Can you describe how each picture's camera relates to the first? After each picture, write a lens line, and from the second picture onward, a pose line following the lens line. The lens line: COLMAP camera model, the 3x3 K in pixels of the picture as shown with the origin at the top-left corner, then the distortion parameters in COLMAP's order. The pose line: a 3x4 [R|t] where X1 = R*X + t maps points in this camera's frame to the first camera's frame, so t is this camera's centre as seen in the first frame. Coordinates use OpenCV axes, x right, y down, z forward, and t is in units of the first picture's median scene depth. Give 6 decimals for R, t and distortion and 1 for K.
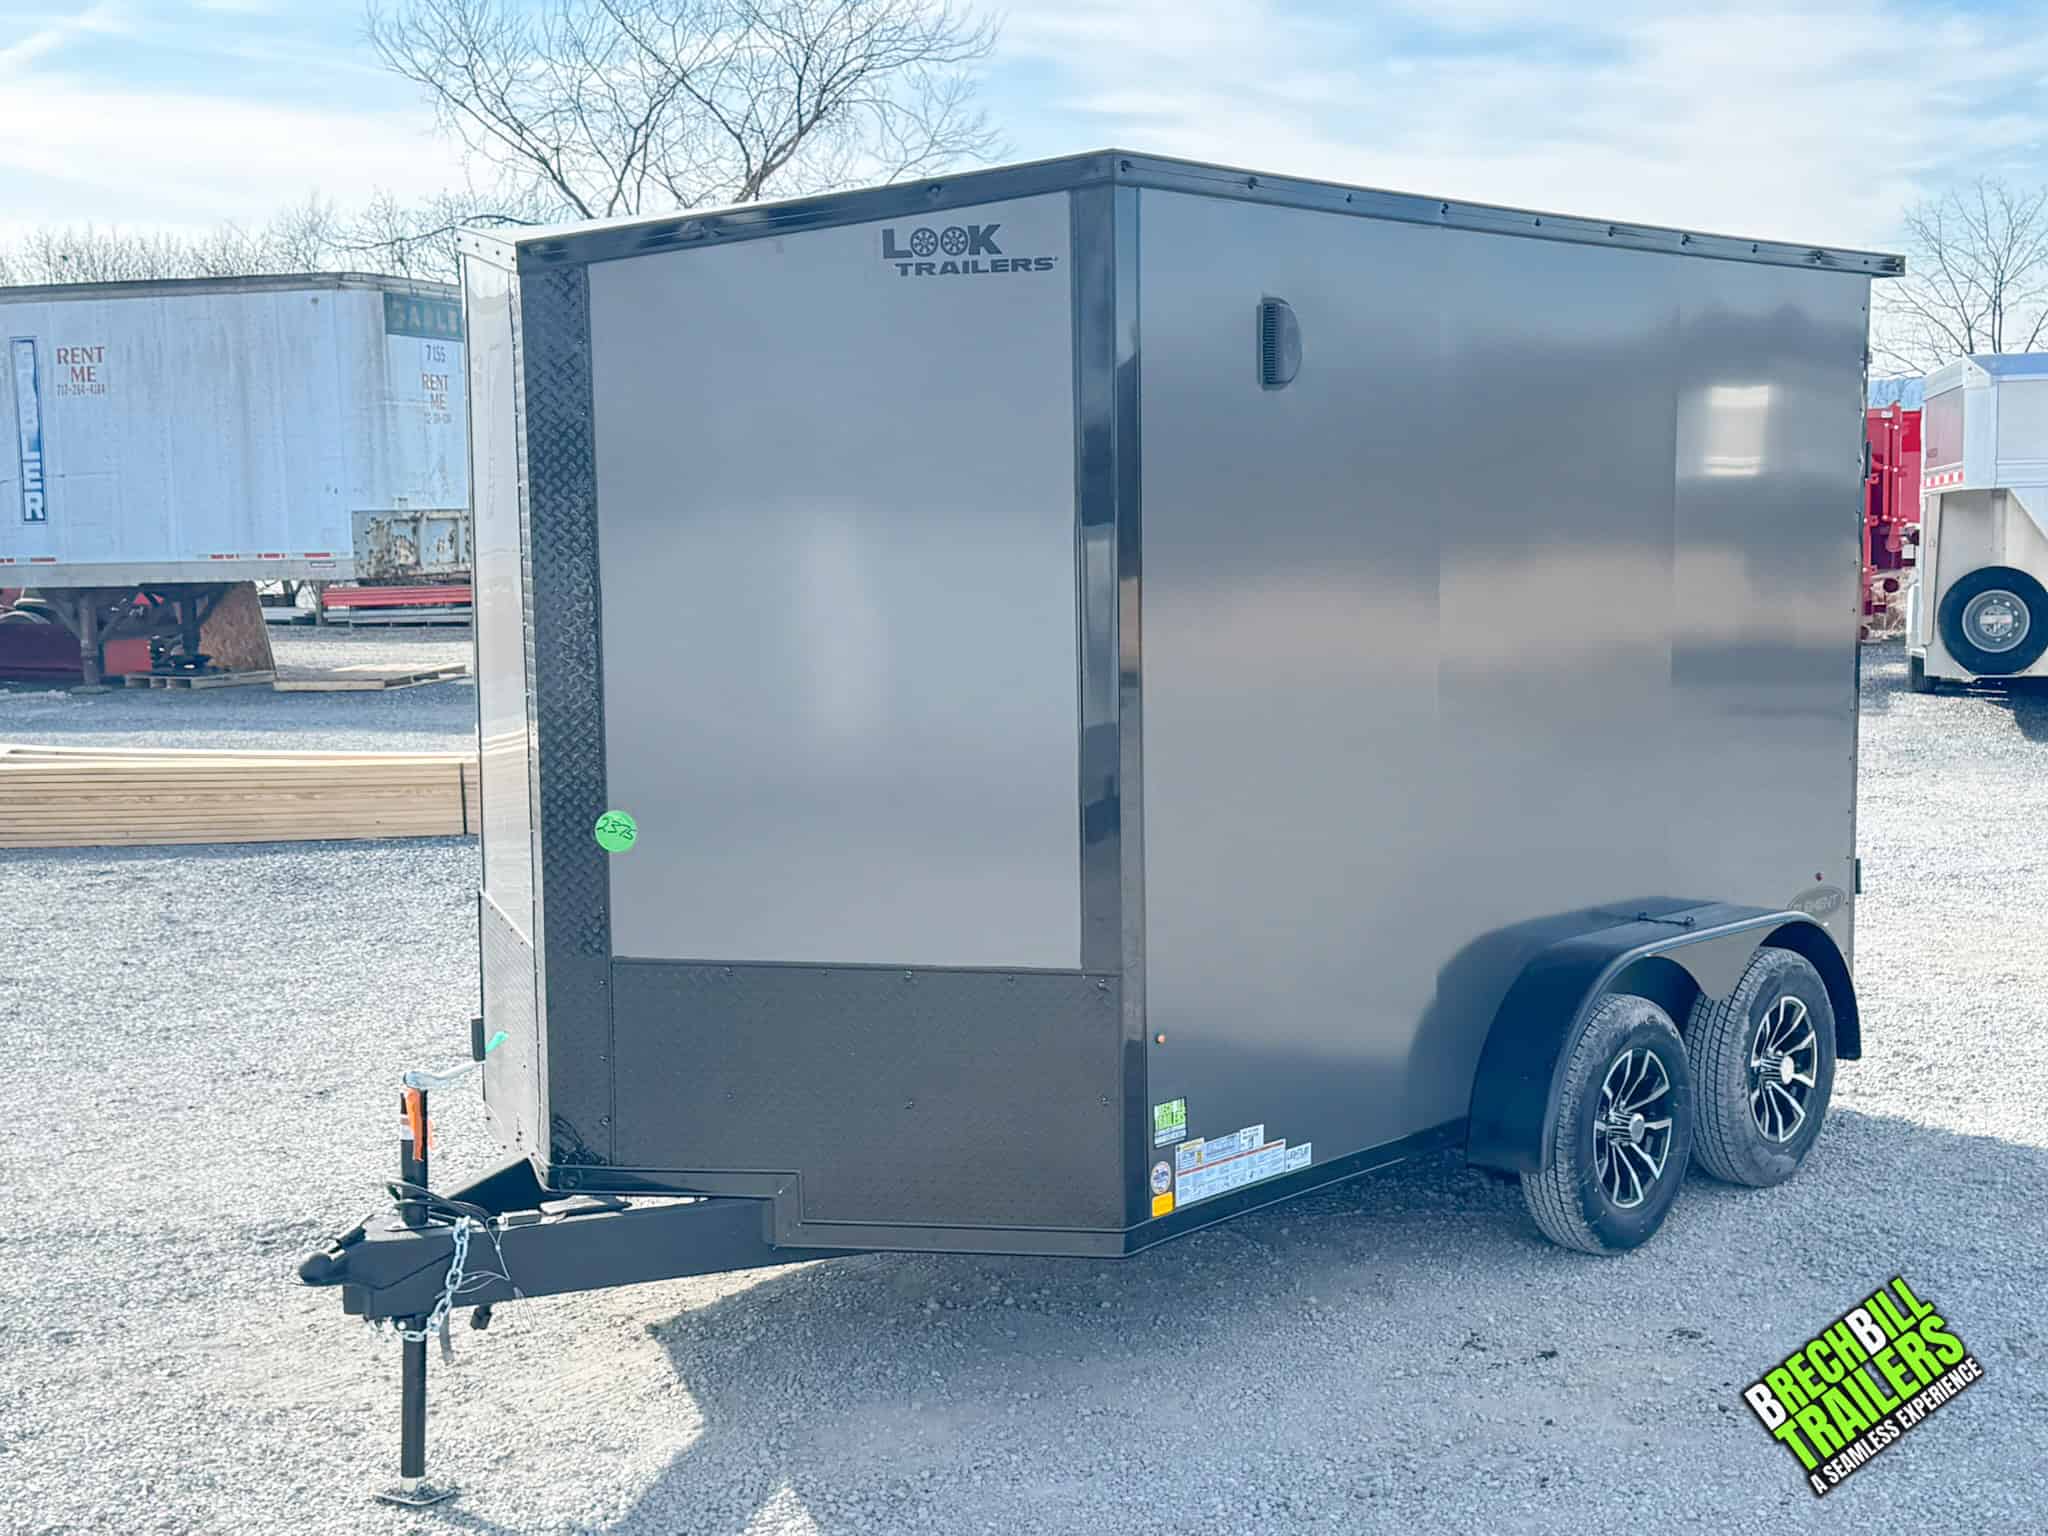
lens RADIAL K [[2749.3, 0, 1023.8], [0, 2749.3, 776.0], [0, 0, 1]] dist [0.172531, -0.302443]
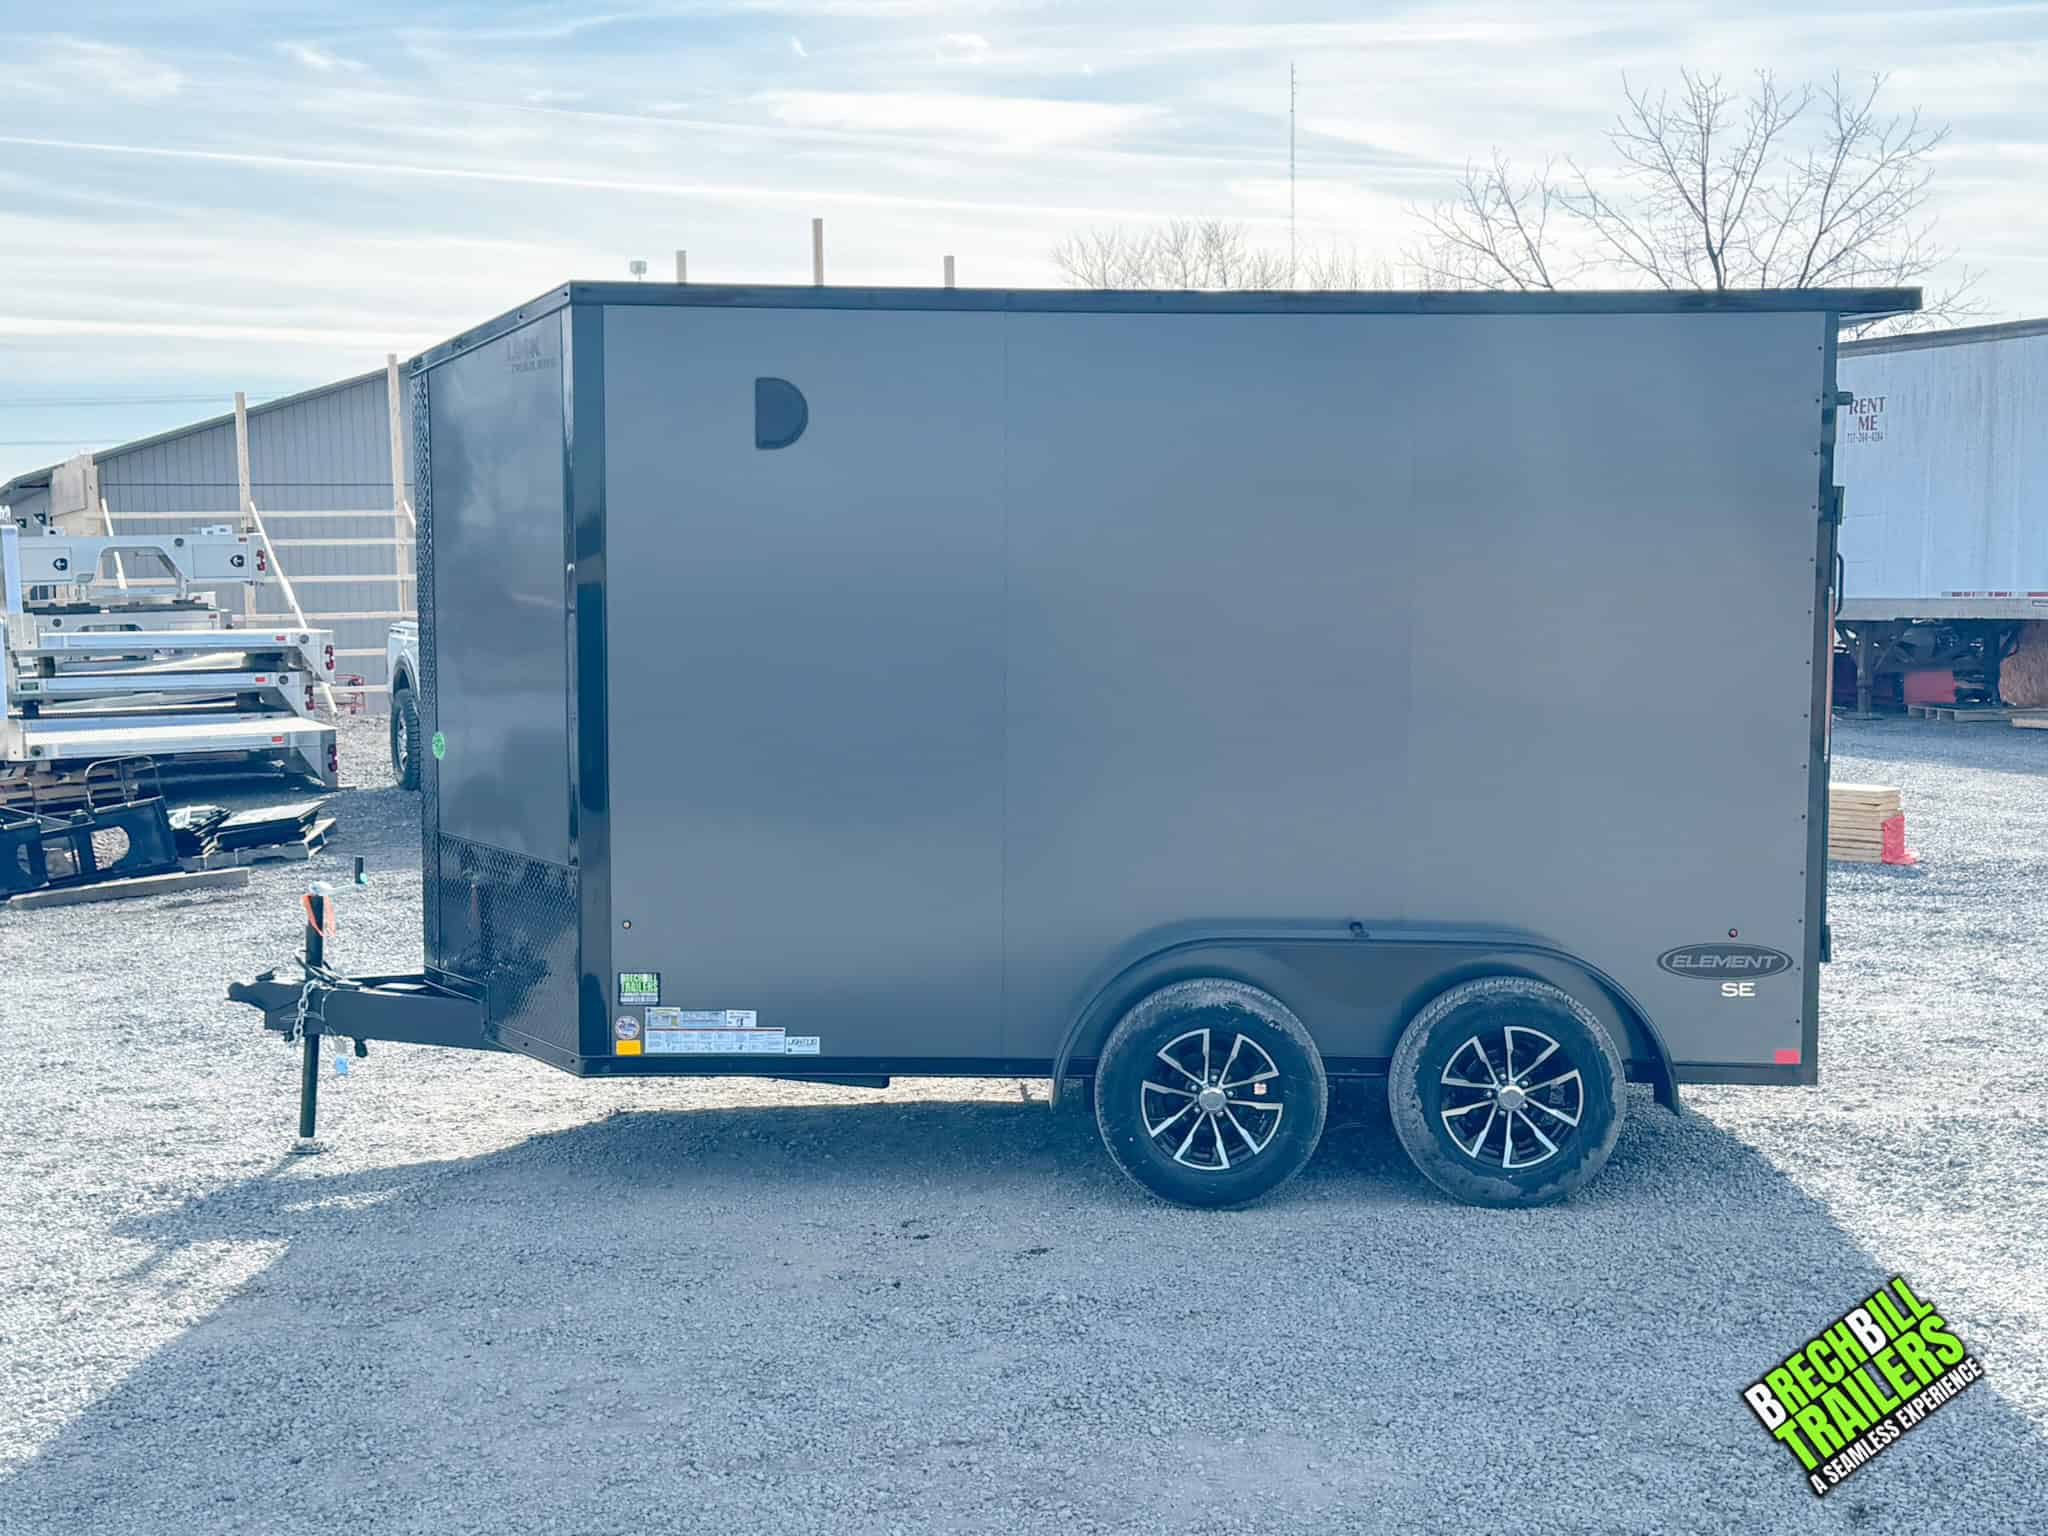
lens RADIAL K [[2749.3, 0, 1023.8], [0, 2749.3, 776.0], [0, 0, 1]] dist [0.172531, -0.302443]
pose [[0.654314, 0.076645, -0.752329, 1.018328], [-0.087787, 0.995823, 0.025101, -0.025062], [0.751110, 0.049620, 0.658309, 0.208326]]
